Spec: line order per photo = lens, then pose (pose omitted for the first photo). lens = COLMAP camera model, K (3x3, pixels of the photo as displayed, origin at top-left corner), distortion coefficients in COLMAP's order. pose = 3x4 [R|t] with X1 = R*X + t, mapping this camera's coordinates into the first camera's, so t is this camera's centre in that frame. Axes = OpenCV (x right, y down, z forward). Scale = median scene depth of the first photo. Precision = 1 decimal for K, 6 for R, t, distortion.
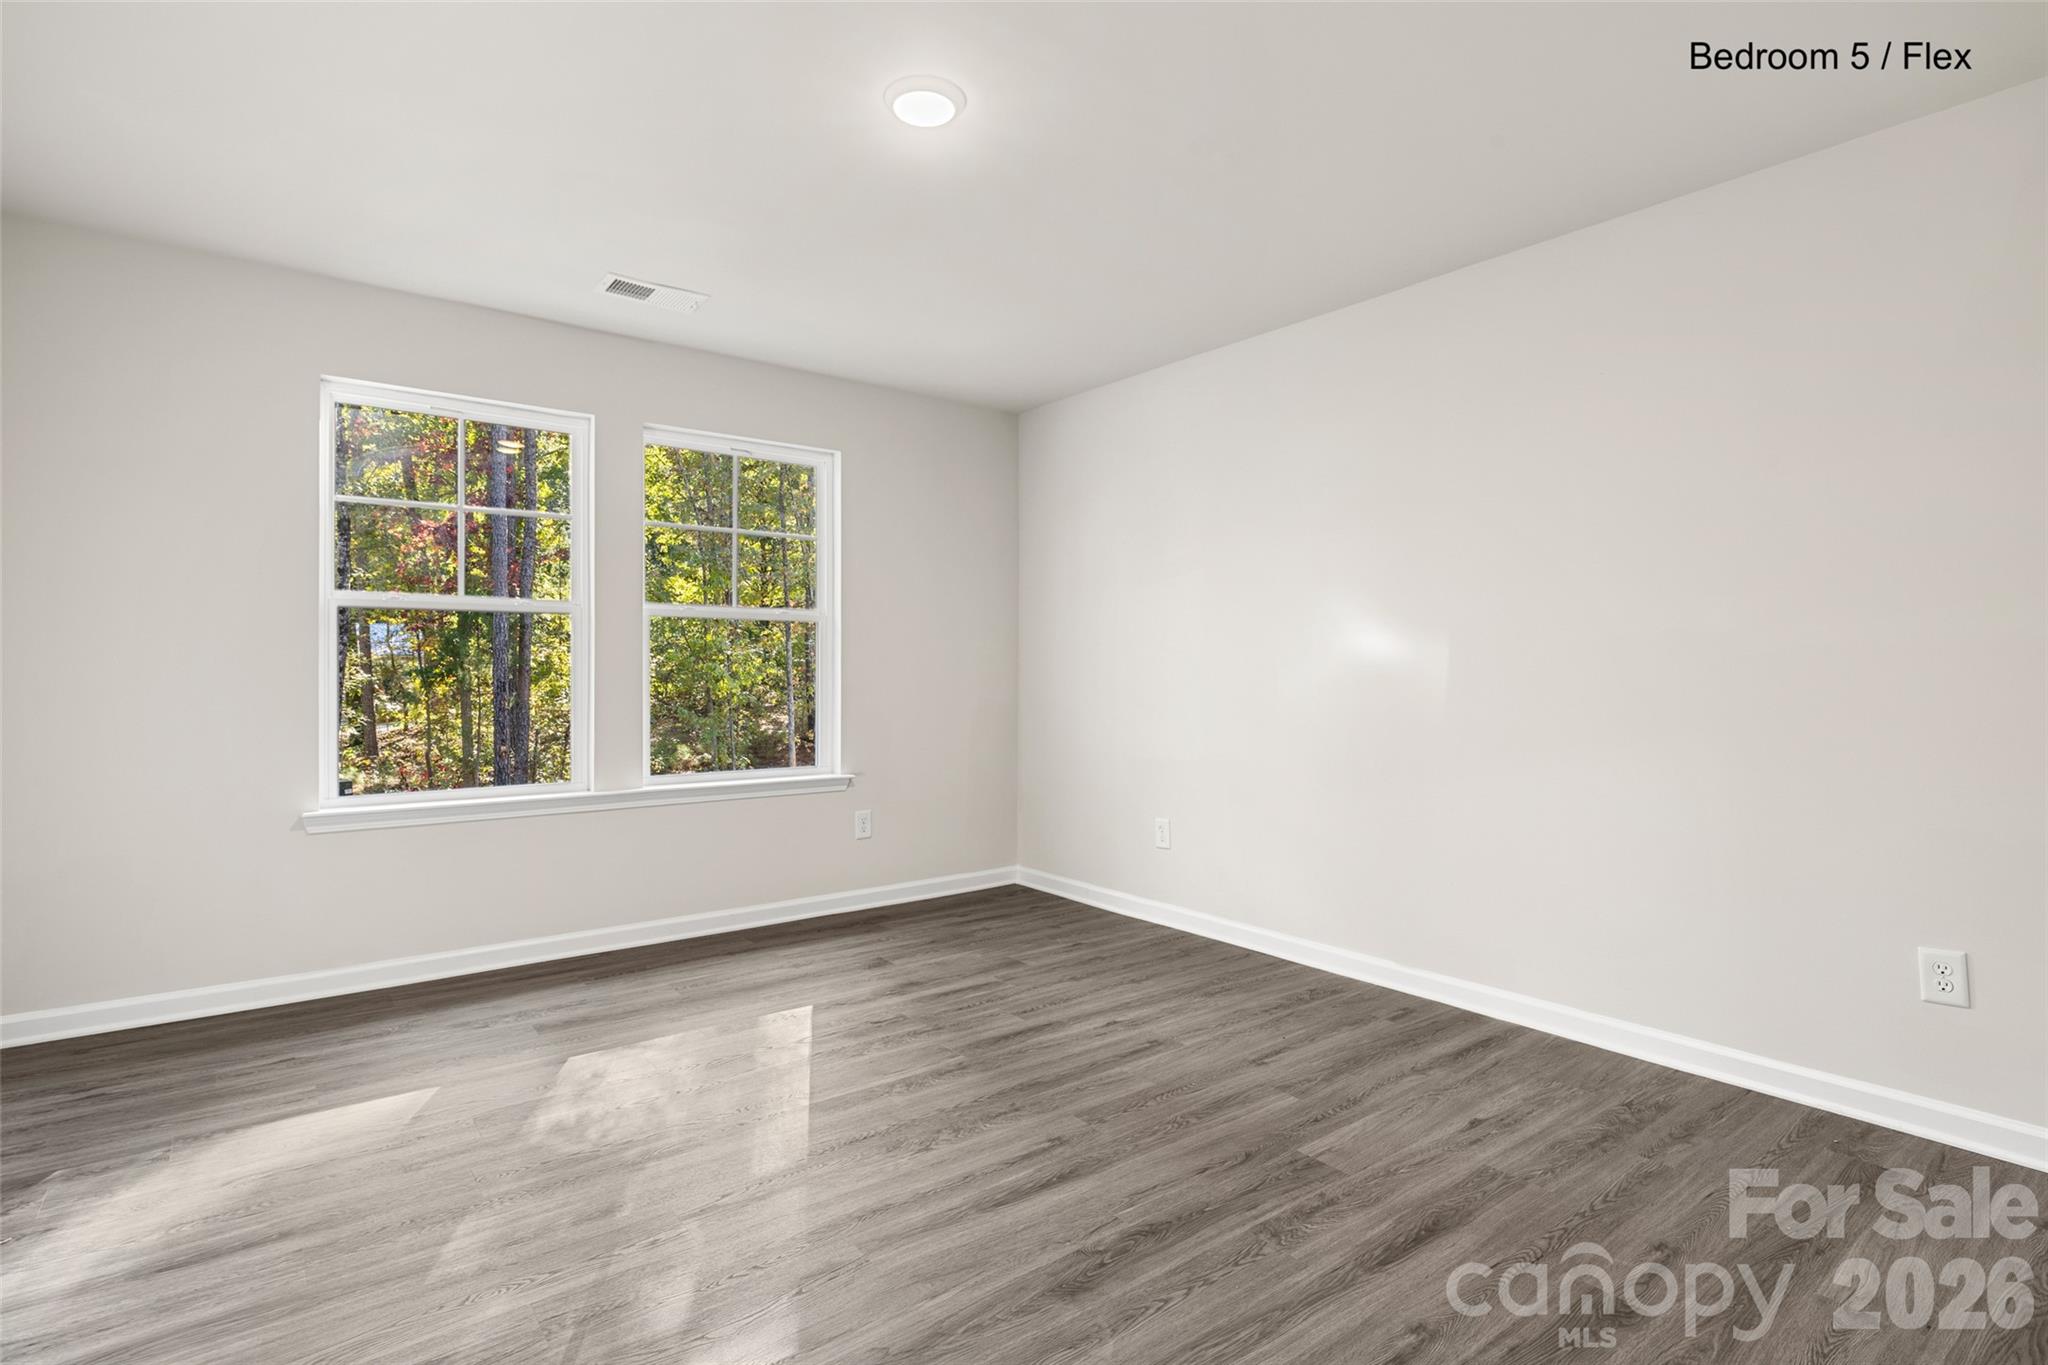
lens RADIAL K [[970.9, 0, 1018.1], [0, 970.9, 684.4], [0, 0, 1]] dist [0.002421, -0.002096]
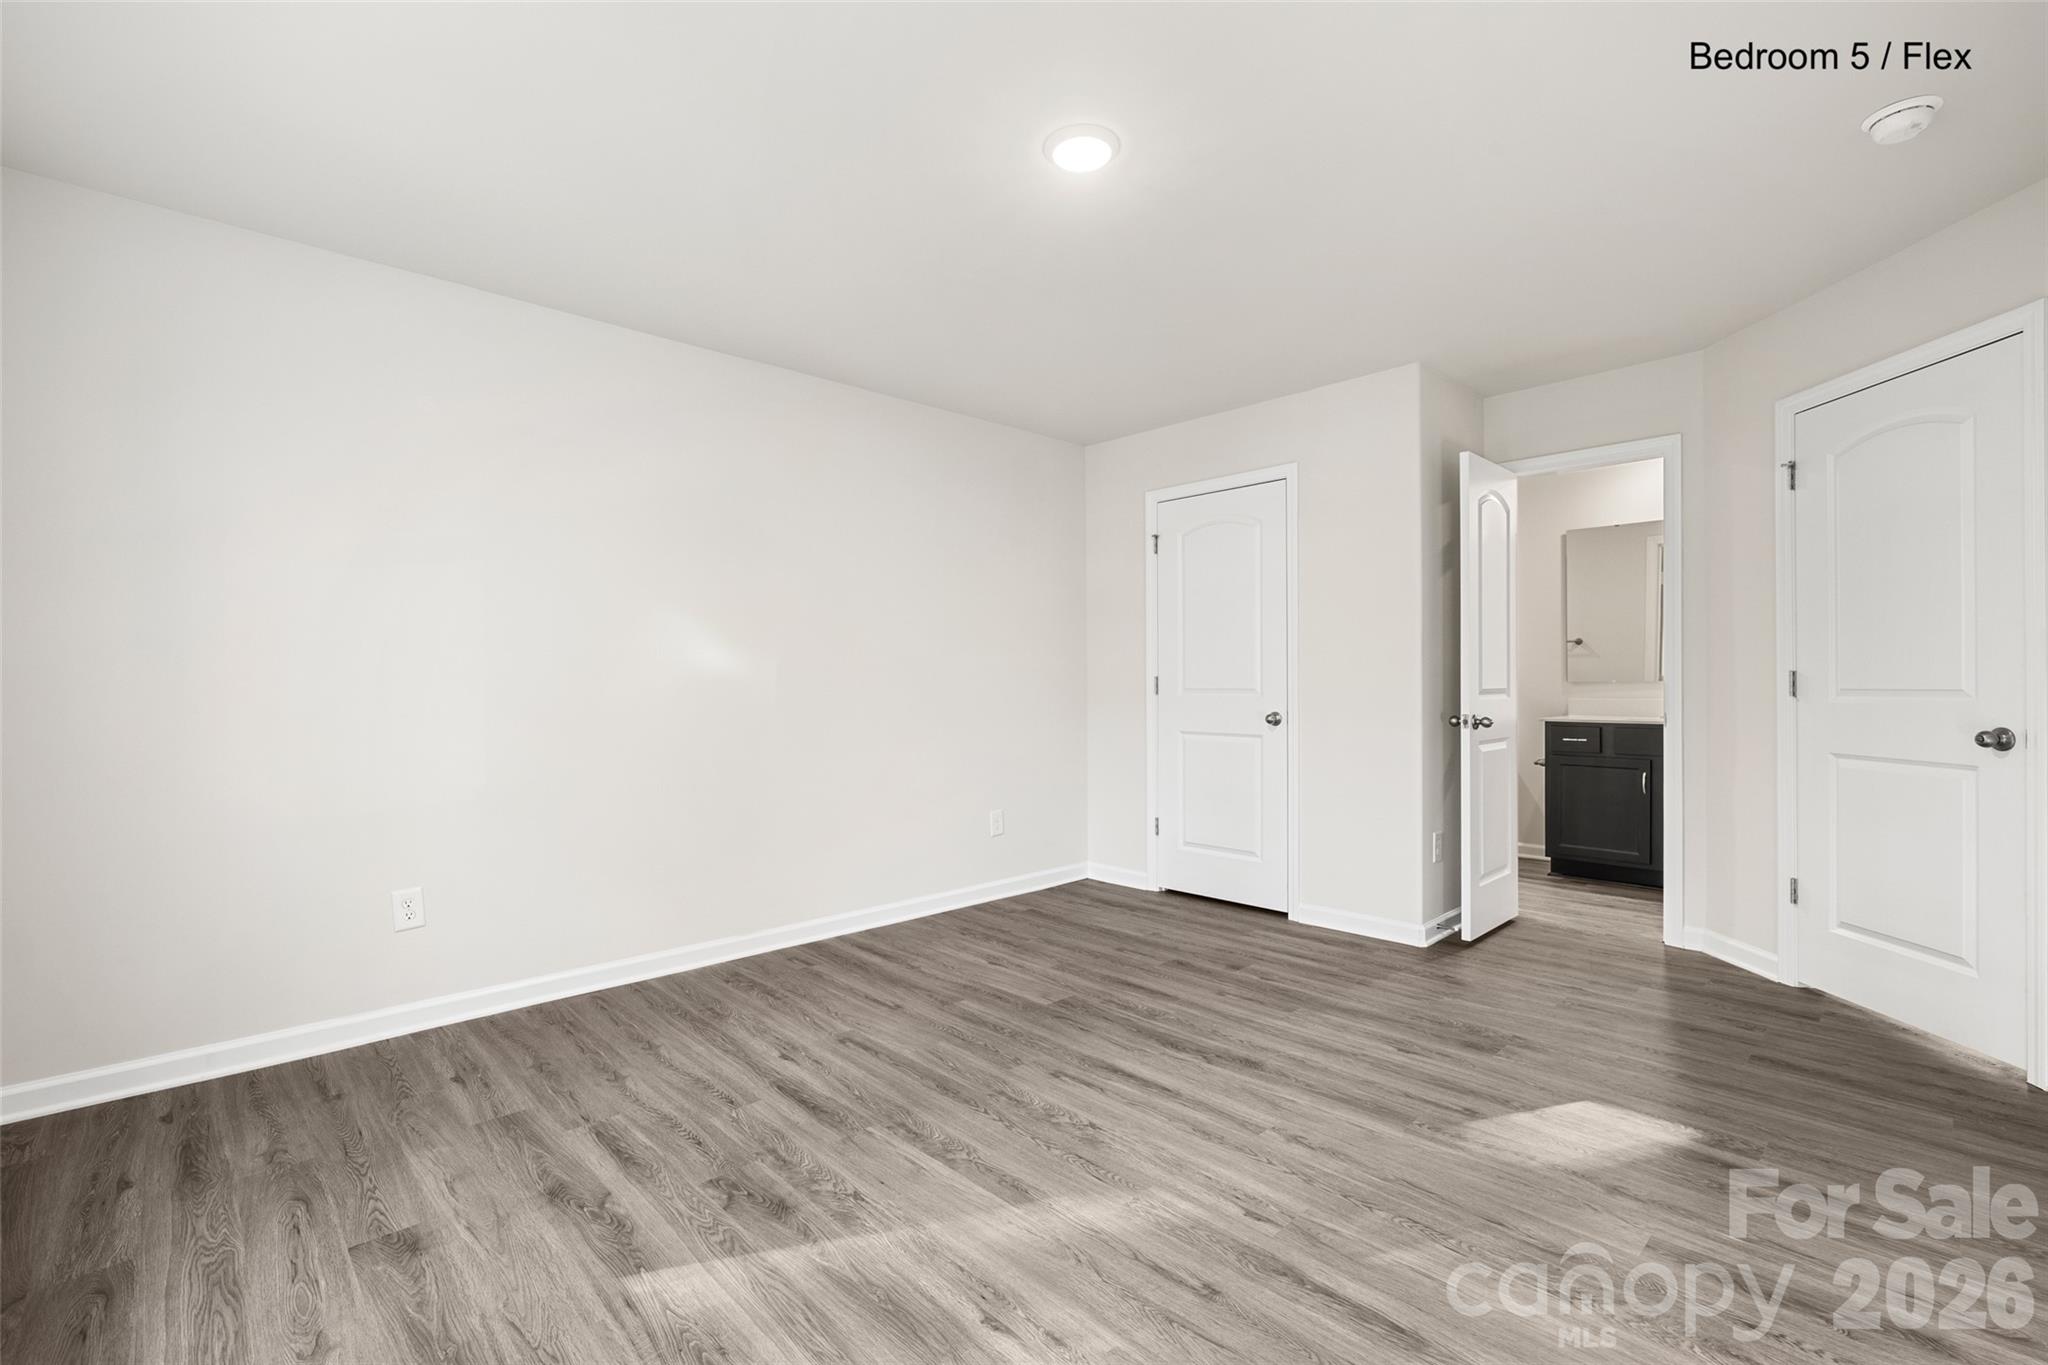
lens RADIAL K [[924.8, 0, 1018.9], [0, 924.8, 681.4], [0, 0, 1]] dist [-0.008864, 0.002123]
pose [[-0.101860, -0.000371, 0.994799, -0.864790], [0.018833, 0.999820, 0.002301, -0.007319], [-0.994620, 0.018970, -0.101834, 0.933442]]
